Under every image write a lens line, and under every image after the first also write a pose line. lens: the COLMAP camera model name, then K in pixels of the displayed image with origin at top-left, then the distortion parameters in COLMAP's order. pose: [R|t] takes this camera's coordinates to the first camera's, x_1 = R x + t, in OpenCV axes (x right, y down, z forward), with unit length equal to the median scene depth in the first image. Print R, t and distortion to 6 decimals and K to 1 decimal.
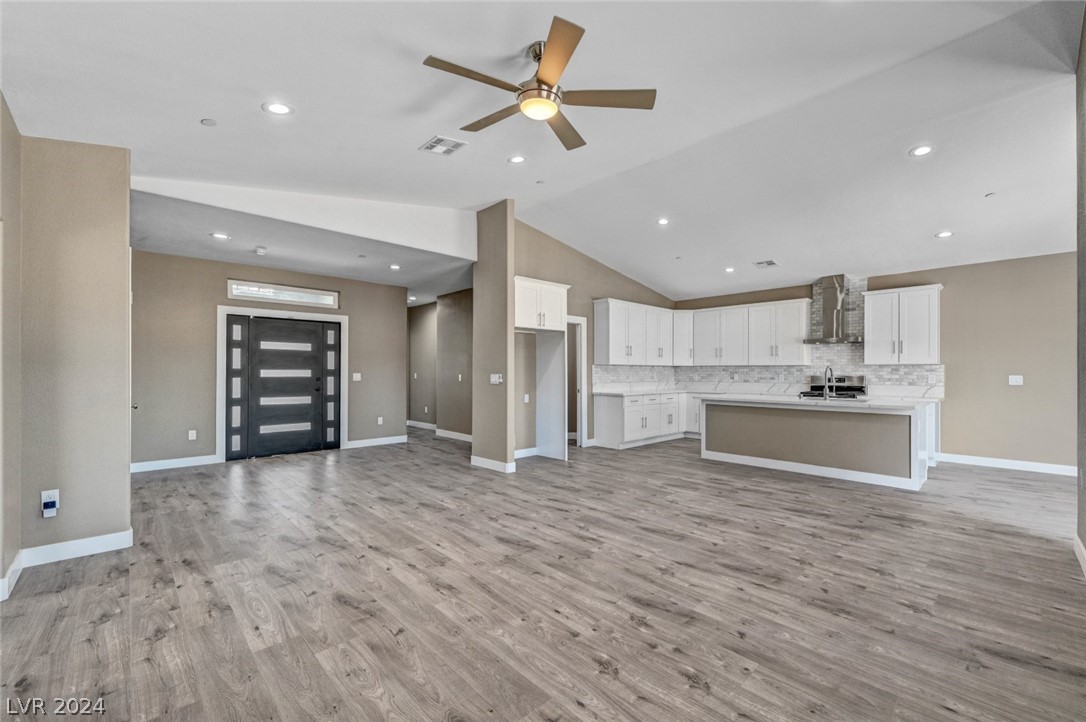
lens RADIAL K [[453.7, 0, 544.3], [0, 453.7, 360.4], [0, 0, 1]] dist [0.001521, -0.000875]
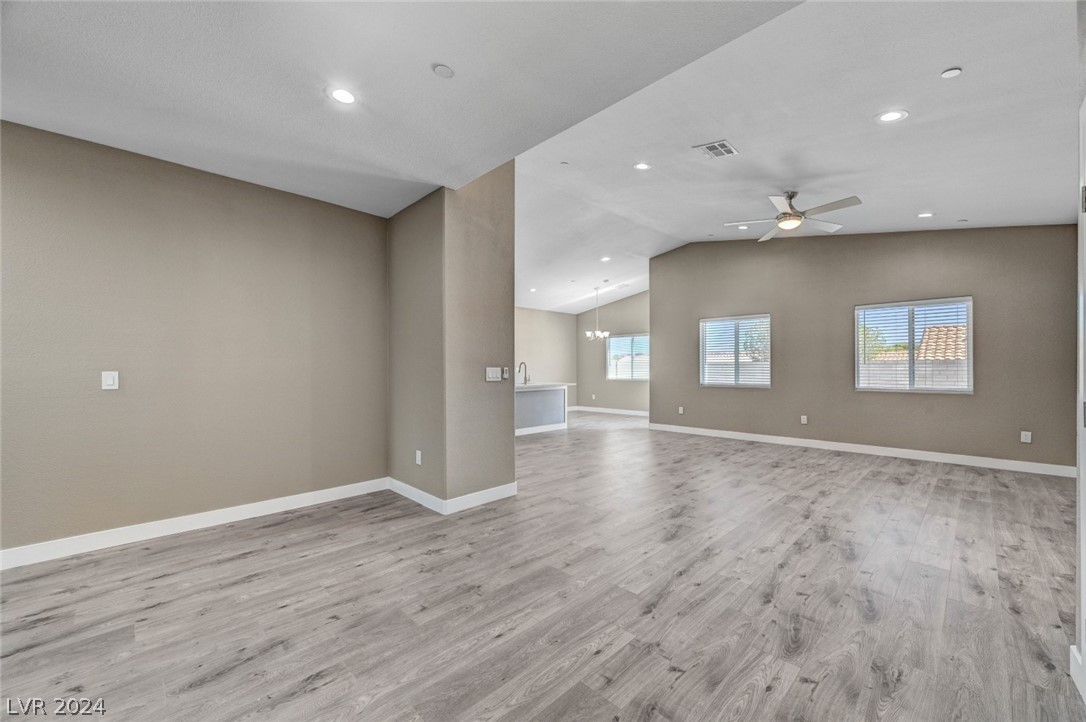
lens RADIAL K [[418.6, 0, 556.7], [0, 418.6, 380.6], [0, 0, 1]] dist [-0.006749, 0.001485]
pose [[-0.035430, -0.033667, 0.998805, -0.900140], [-0.023614, 0.999182, 0.032842, 0.030565], [-0.999093, -0.022423, -0.036196, 1.079062]]
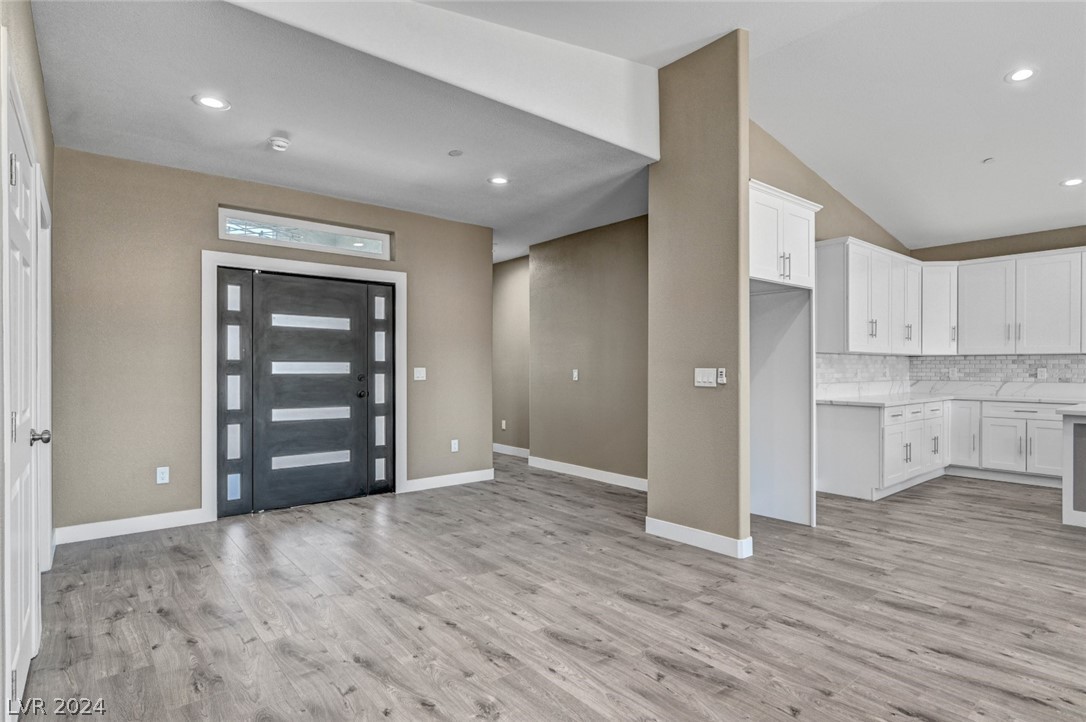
lens RADIAL K [[568.8, 0, 541.9], [0, 568.8, 357.7], [0, 0, 1]] dist [0.004626, -0.002056]
pose [[0.997569, -0.002612, -0.069633, -0.294101], [0.003126, 0.999969, 0.007276, 0.014698], [0.069612, -0.007476, 0.997546, 0.376891]]
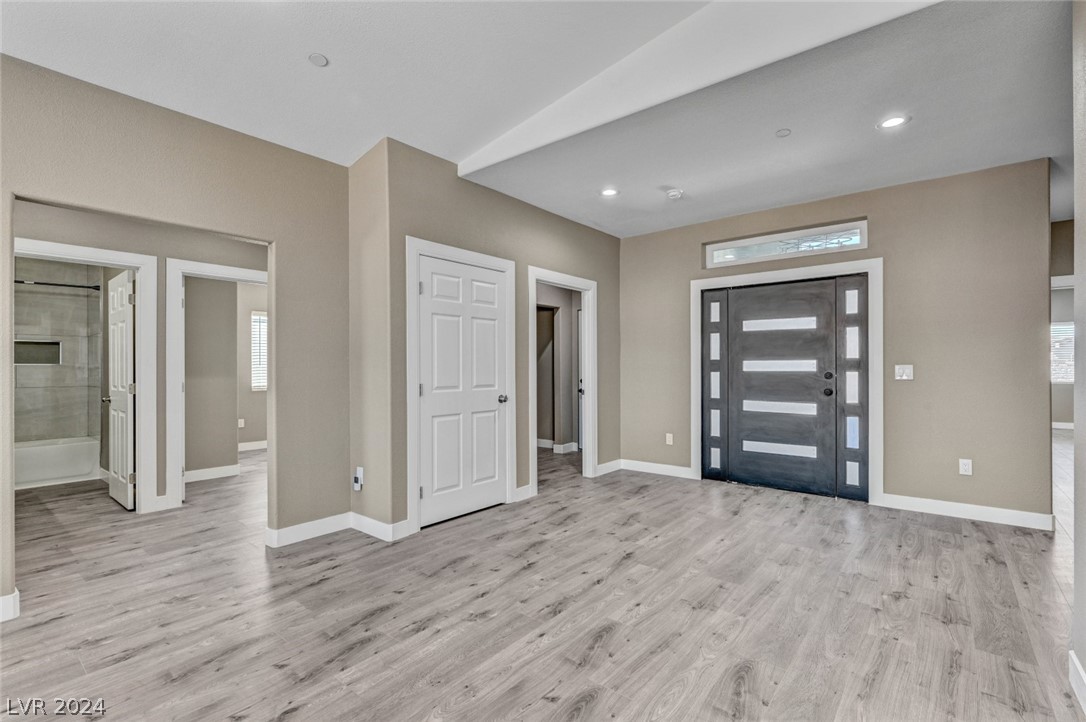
lens RADIAL K [[492.2, 0, 553.6], [0, 492.2, 364.8], [0, 0, 1]] dist [0.002269, -0.001058]
pose [[0.140767, -0.005927, -0.990025, 0.126933], [0.028962, 0.999579, -0.001866, 0.025748], [0.989619, -0.028410, 0.140880, 0.787531]]
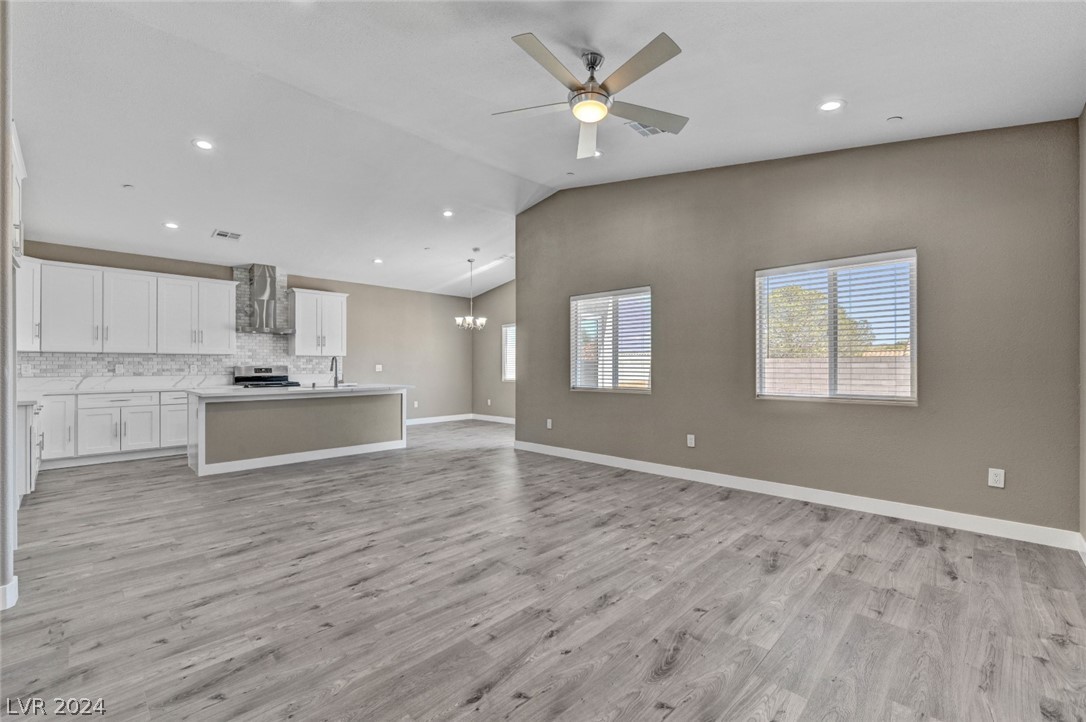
lens RADIAL K [[453.7, 0, 557.9], [0, 453.7, 368.4], [0, 0, 1]] dist [0.001521, -0.000875]
pose [[-0.062574, -0.008921, 0.998000, -0.573705], [-0.022800, 0.999712, 0.007507, 0.024786], [-0.997780, -0.022285, -0.062759, 0.611151]]
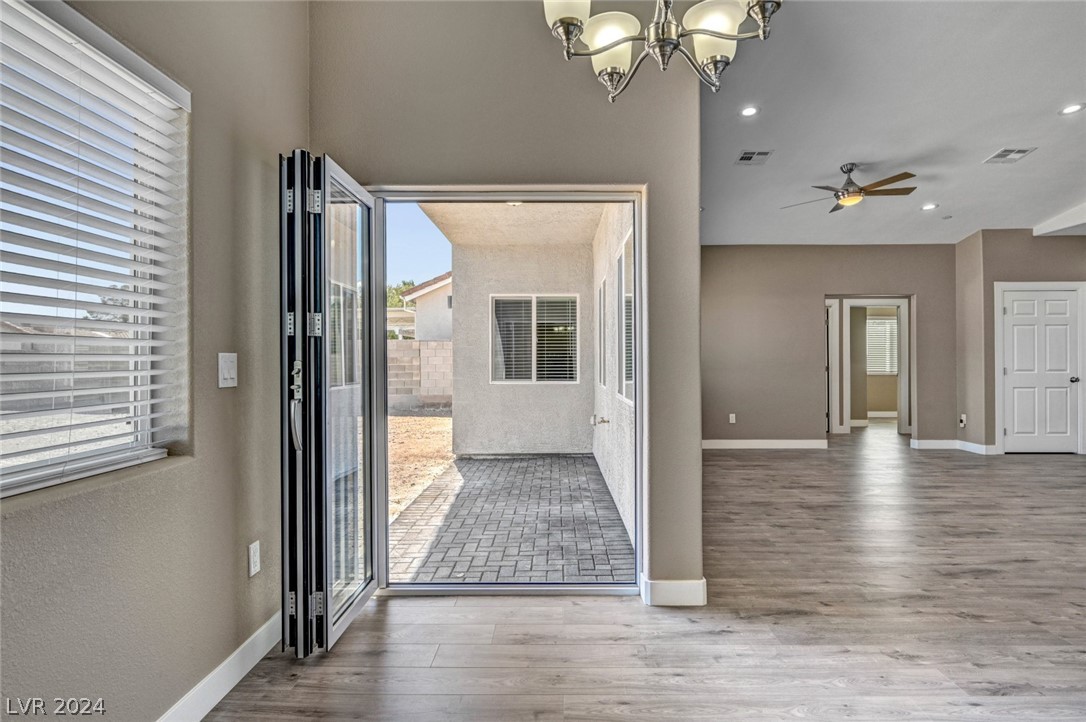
lens RADIAL K [[625.2, 0, 540.2], [0, 625.2, 355.5], [0, 0, 1]] dist [-0.003573, 0.002154]
pose [[-0.706679, -0.006281, -0.707507, 1.315682], [0.016786, 0.999530, -0.025640, 0.037752], [0.707335, -0.029996, -0.706241, 0.978658]]
